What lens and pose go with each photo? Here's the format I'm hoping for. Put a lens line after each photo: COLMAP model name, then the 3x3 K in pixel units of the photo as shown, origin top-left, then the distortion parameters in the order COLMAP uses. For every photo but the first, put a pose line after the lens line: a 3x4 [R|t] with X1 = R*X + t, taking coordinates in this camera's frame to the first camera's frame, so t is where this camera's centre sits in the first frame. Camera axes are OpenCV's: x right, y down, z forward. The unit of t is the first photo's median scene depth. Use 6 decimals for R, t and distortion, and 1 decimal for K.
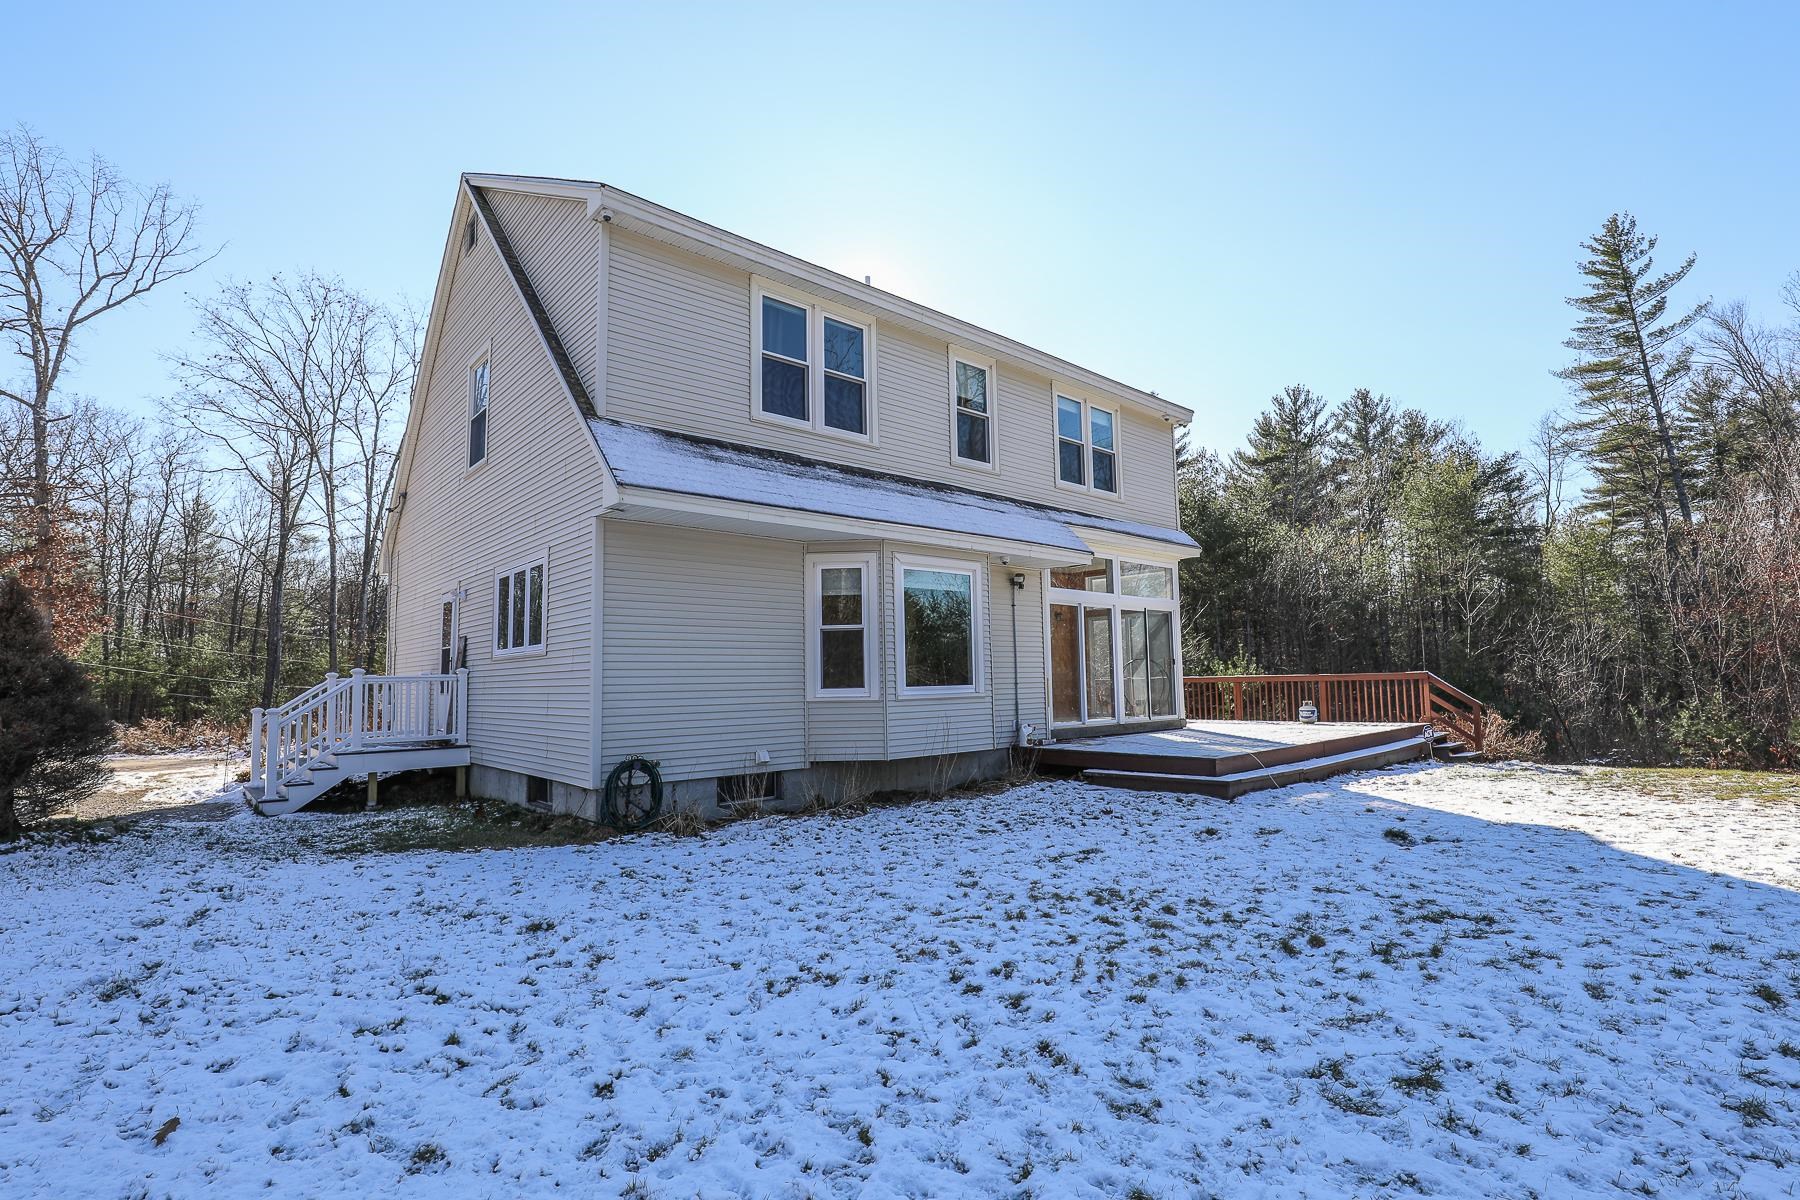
lens RADIAL K [[824.9, 0, 894.3], [0, 824.9, 595.0], [0, 0, 1]] dist [-0.001903, 0.000014]
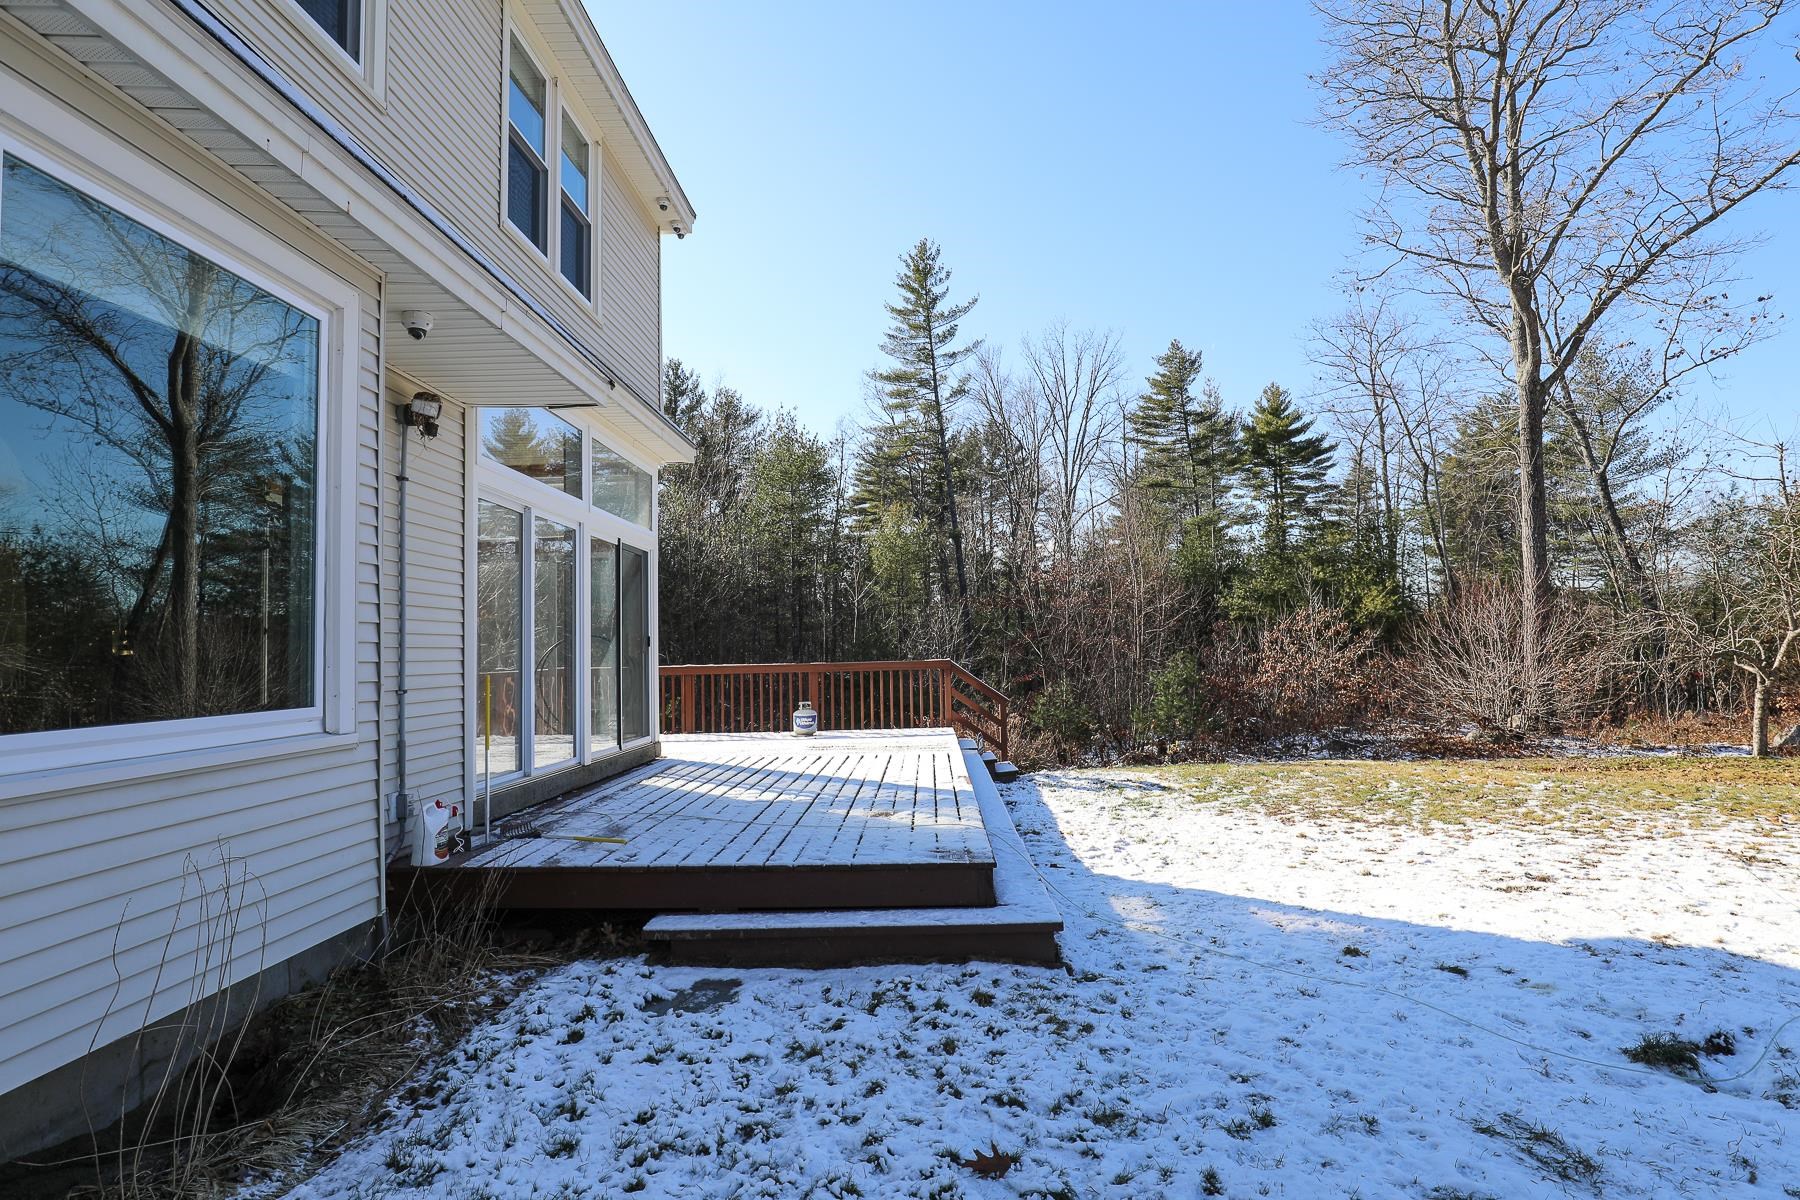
lens RADIAL K [[919.5, 0, 909.0], [0, 919.5, 604.3], [0, 0, 1]] dist [-0.025551, -0.000088]
pose [[0.680508, 0.043456, 0.731451, 0.001249], [-0.066526, 0.997781, 0.002613, 0.016281], [-0.729715, -0.050439, 0.681889, 0.173417]]
